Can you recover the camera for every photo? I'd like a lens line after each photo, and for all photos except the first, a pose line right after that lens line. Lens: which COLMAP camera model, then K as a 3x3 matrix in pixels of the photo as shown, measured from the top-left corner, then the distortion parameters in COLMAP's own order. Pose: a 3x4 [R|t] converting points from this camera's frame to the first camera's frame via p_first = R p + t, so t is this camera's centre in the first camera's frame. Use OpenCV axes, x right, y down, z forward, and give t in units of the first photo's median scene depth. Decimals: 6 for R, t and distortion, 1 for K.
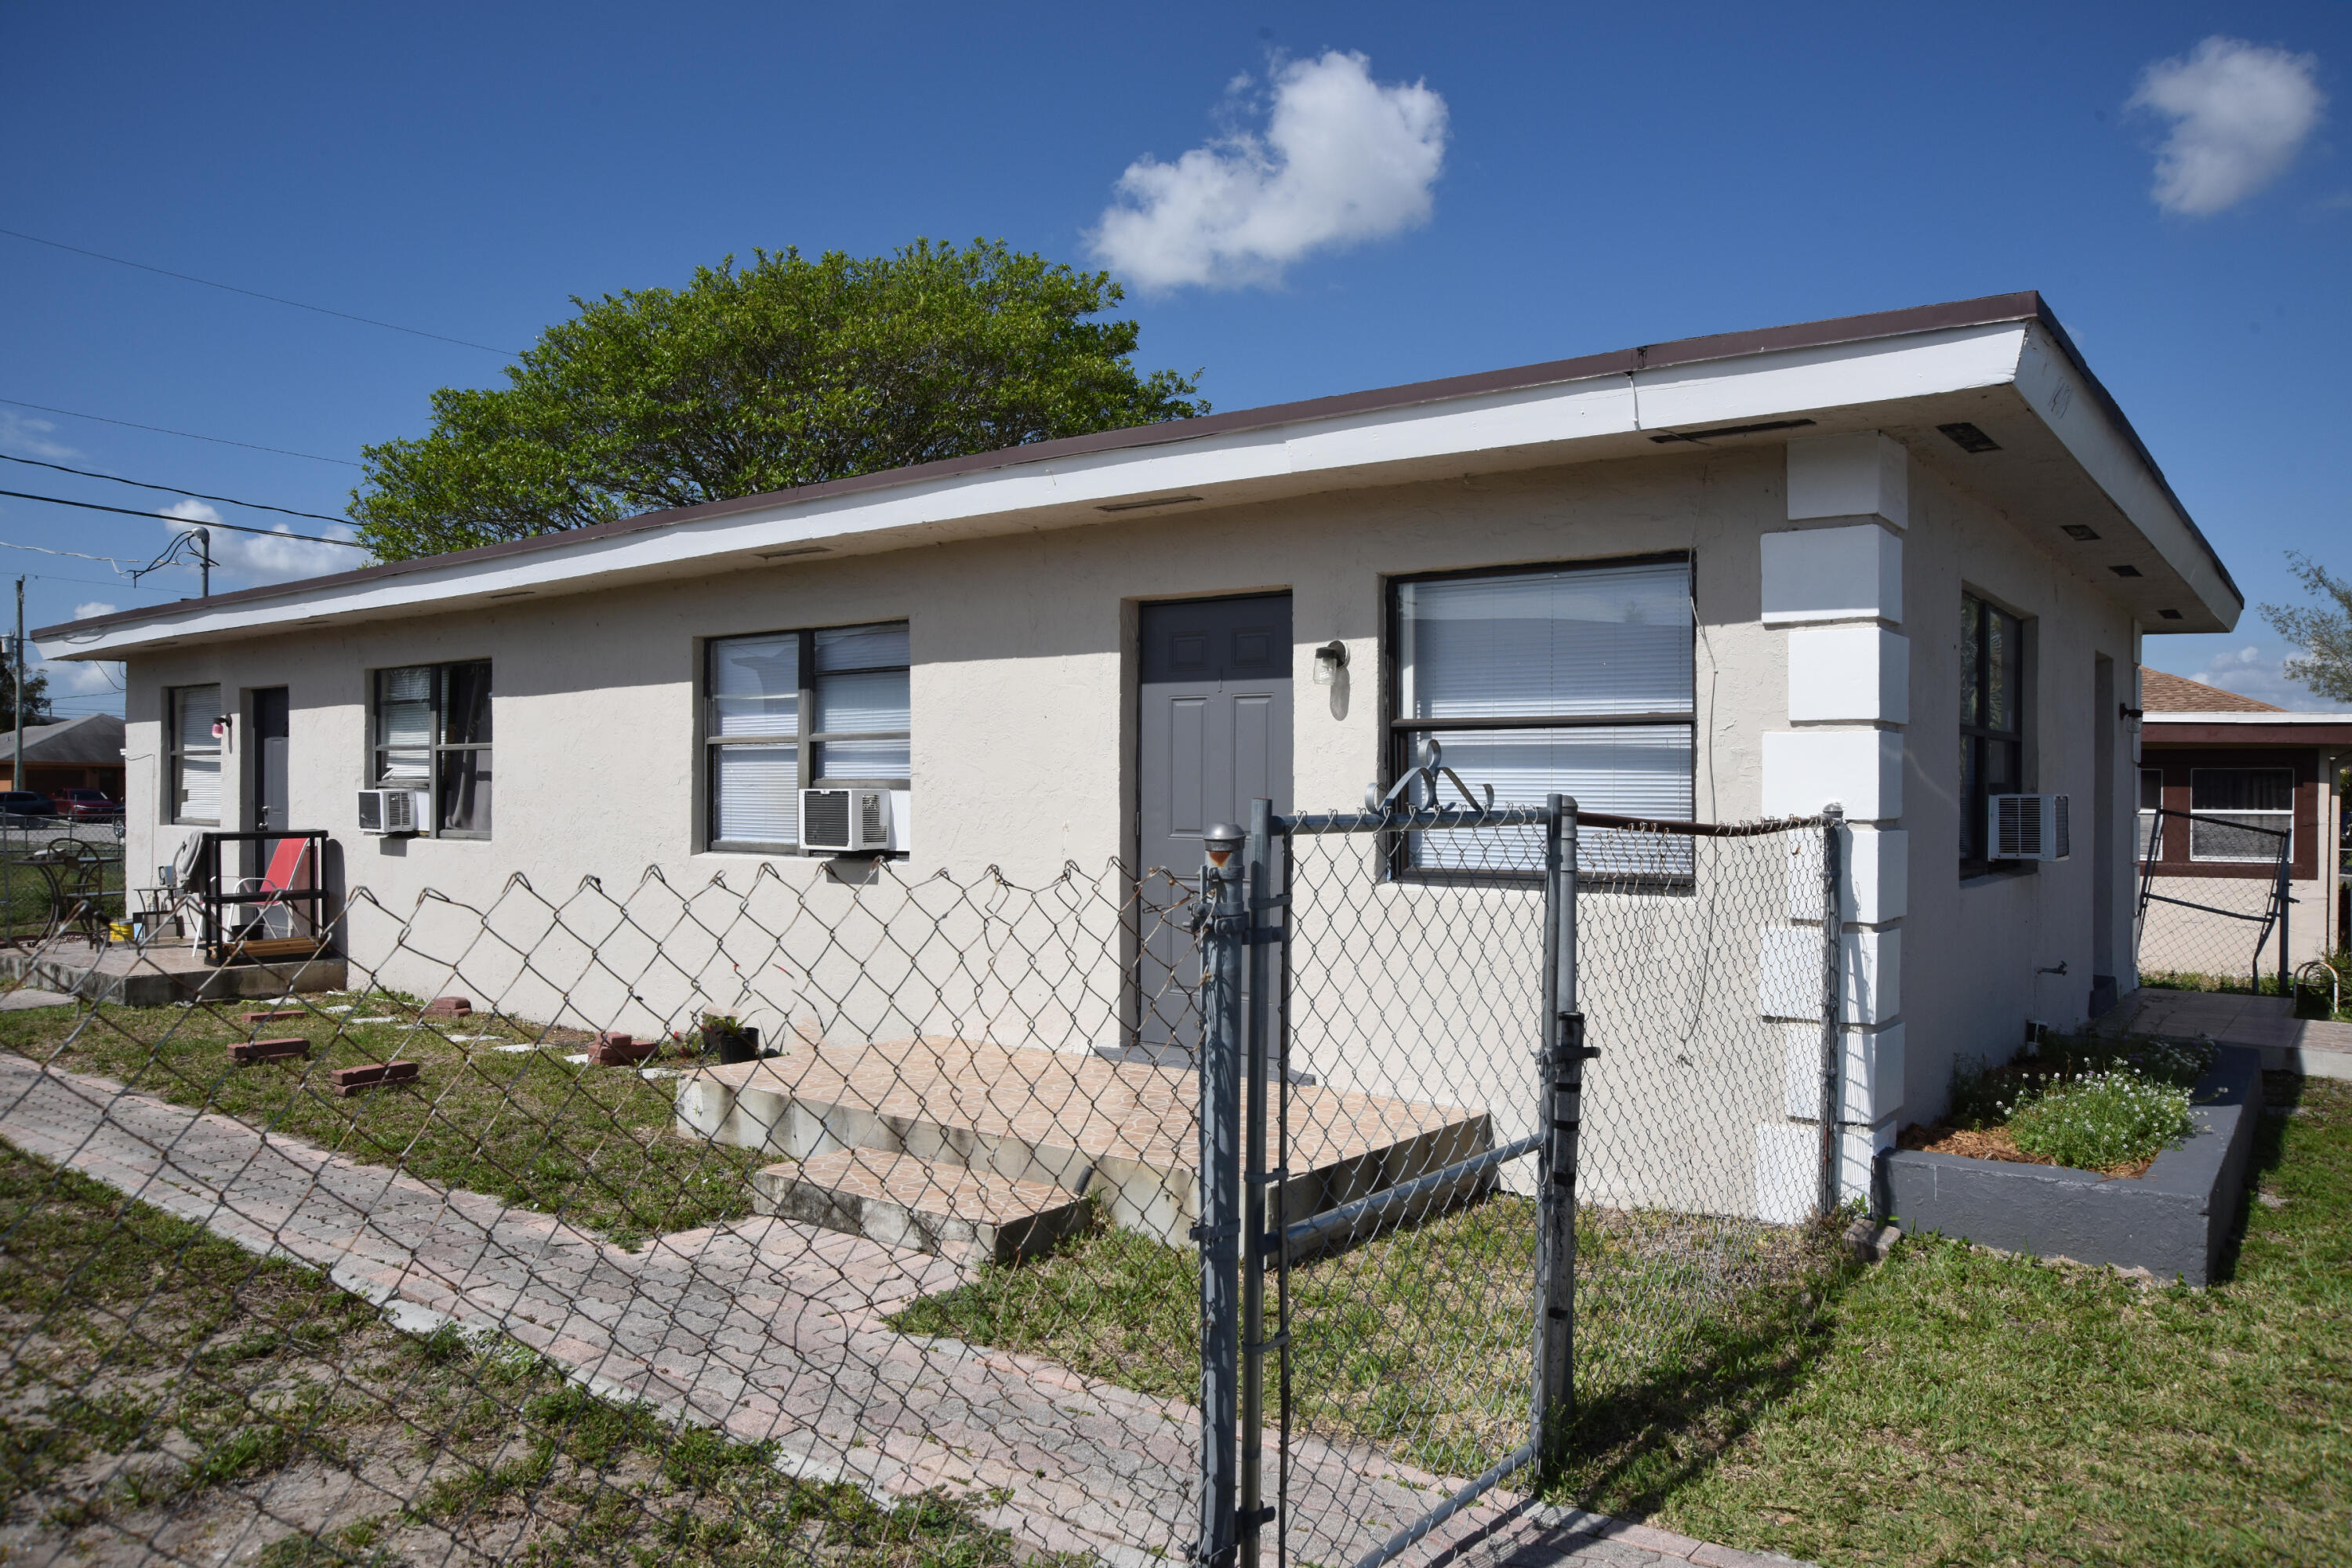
lens RADIAL K [[1613.3, 0, 1169.9], [0, 1613.3, 810.0], [0, 0, 1]] dist [-0.141804, 0.133777]
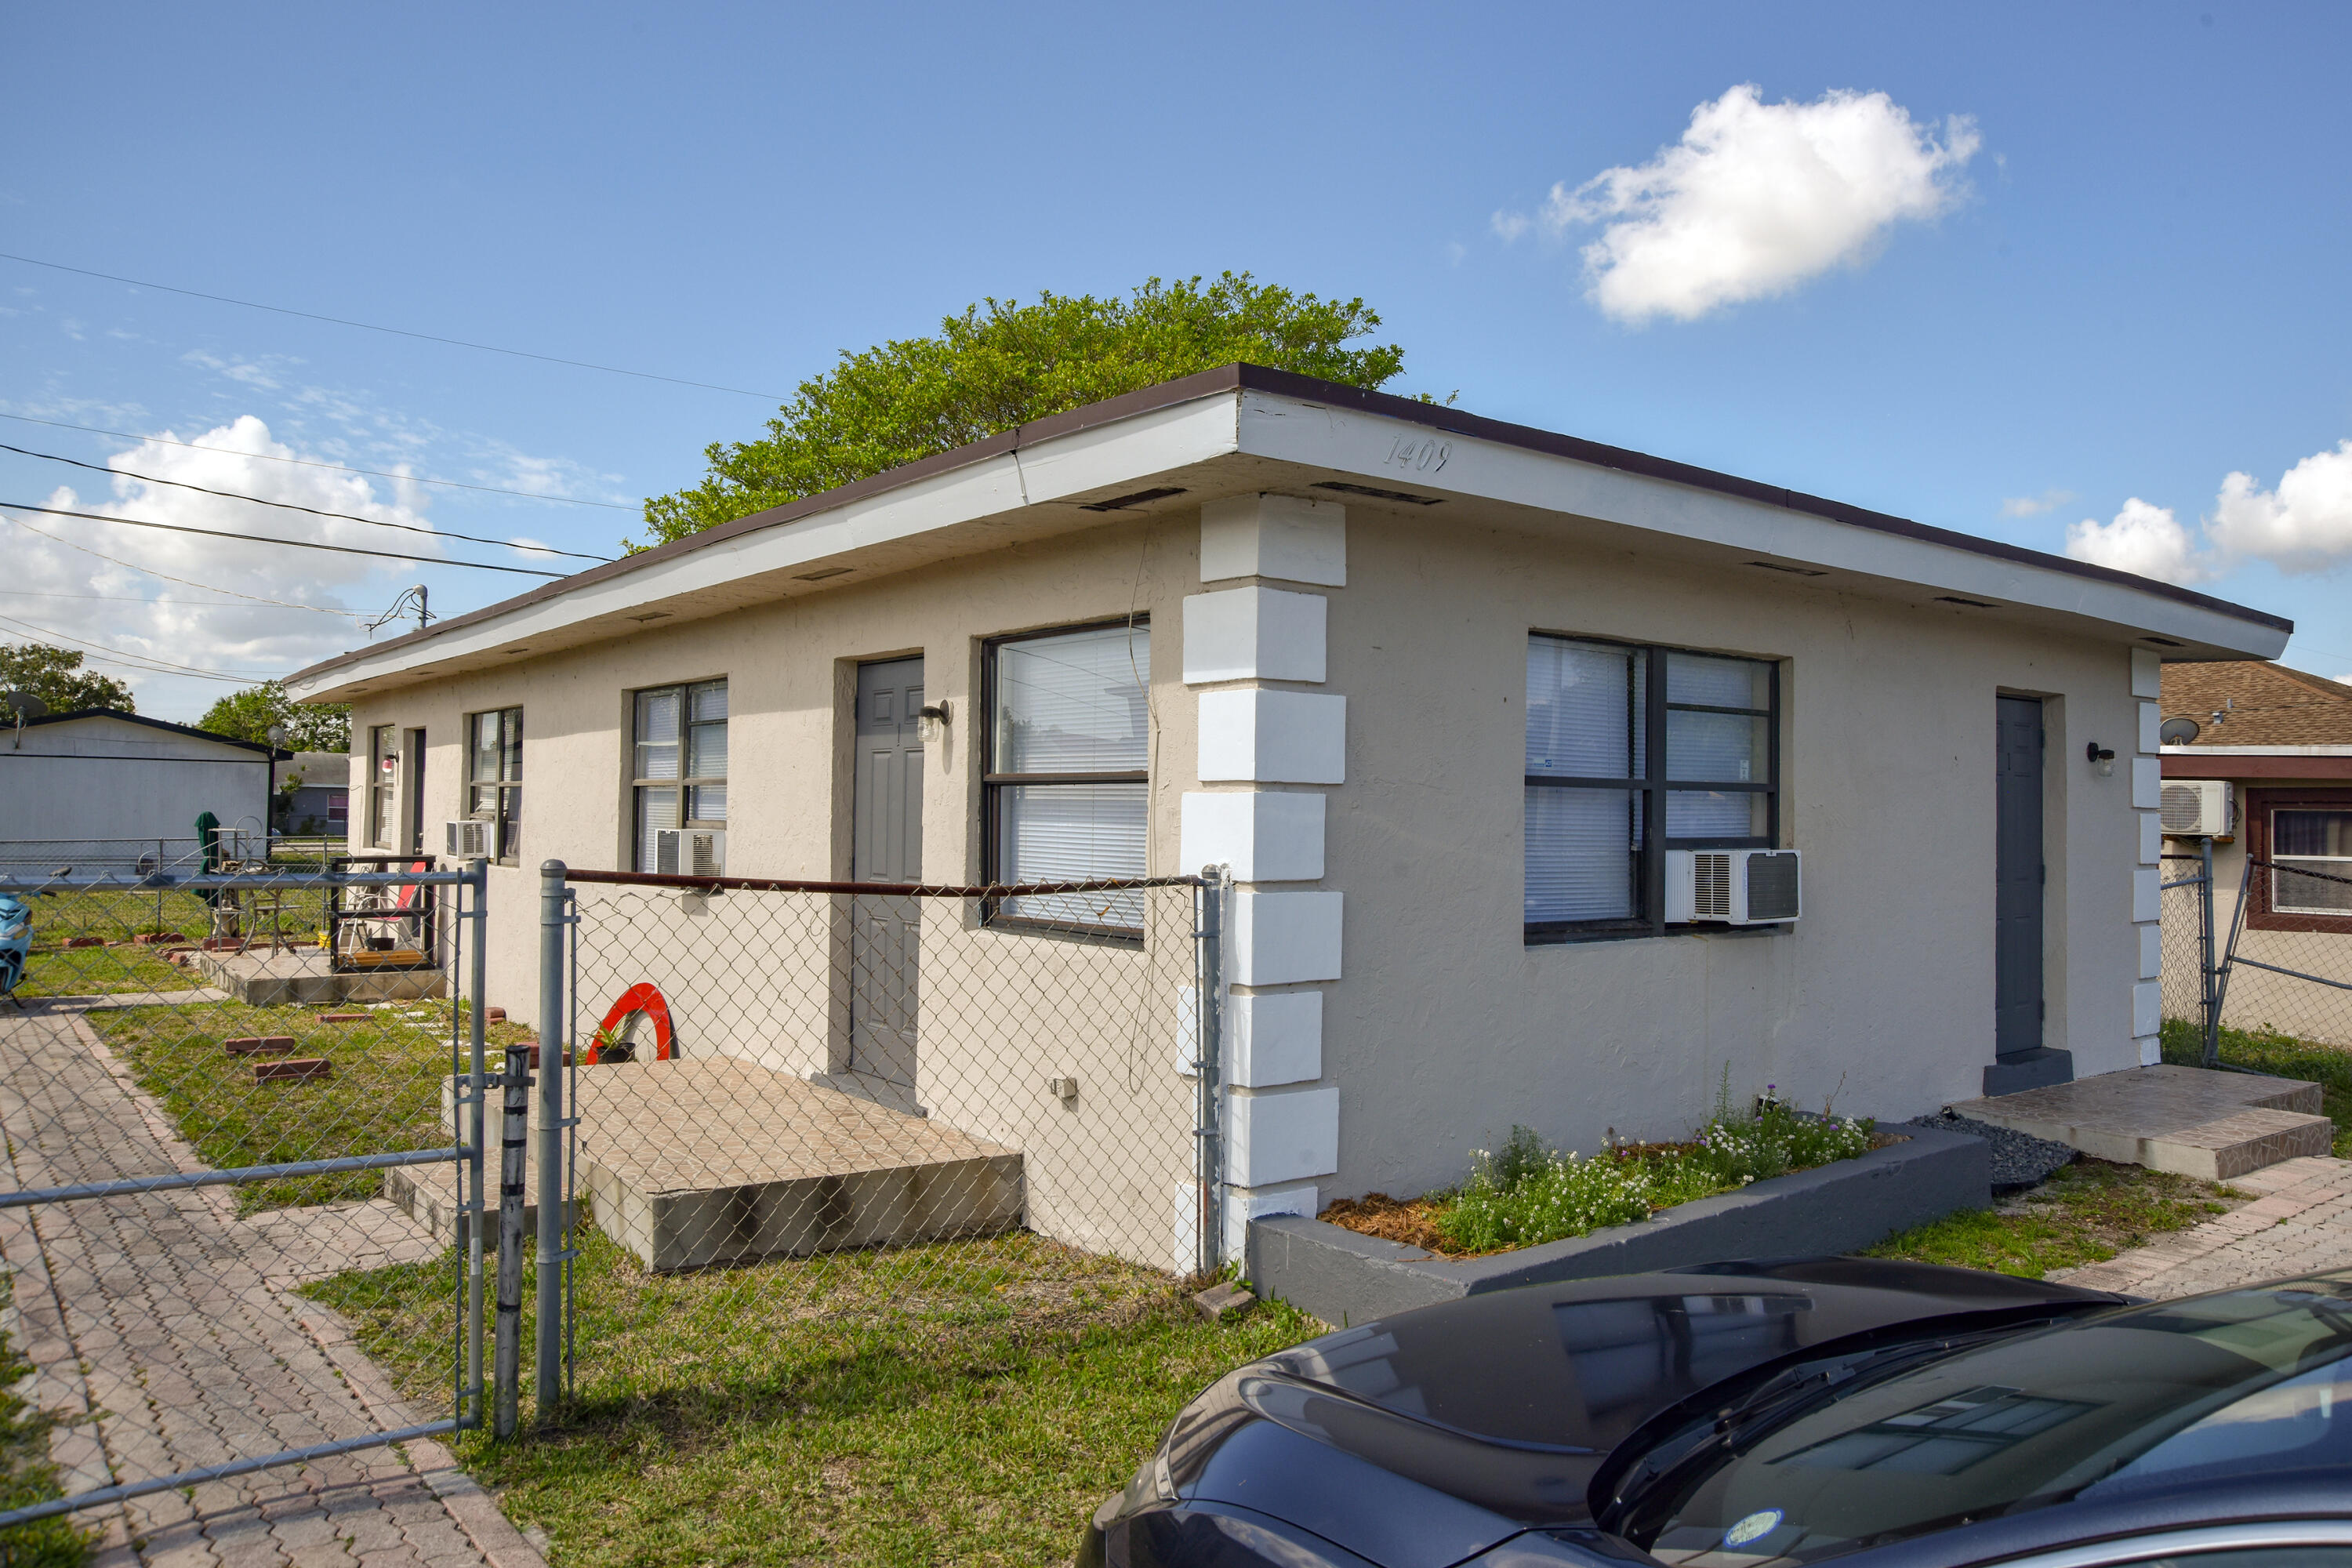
lens RADIAL K [[1641.5, 0, 1174.4], [0, 1641.5, 755.5], [0, 0, 1]] dist [-0.095758, 0.001872]
pose [[0.973532, -0.002659, -0.228534, 0.445712], [-0.008401, 0.998840, -0.047409, -0.016124], [0.228395, 0.048074, 0.972381, -0.017123]]
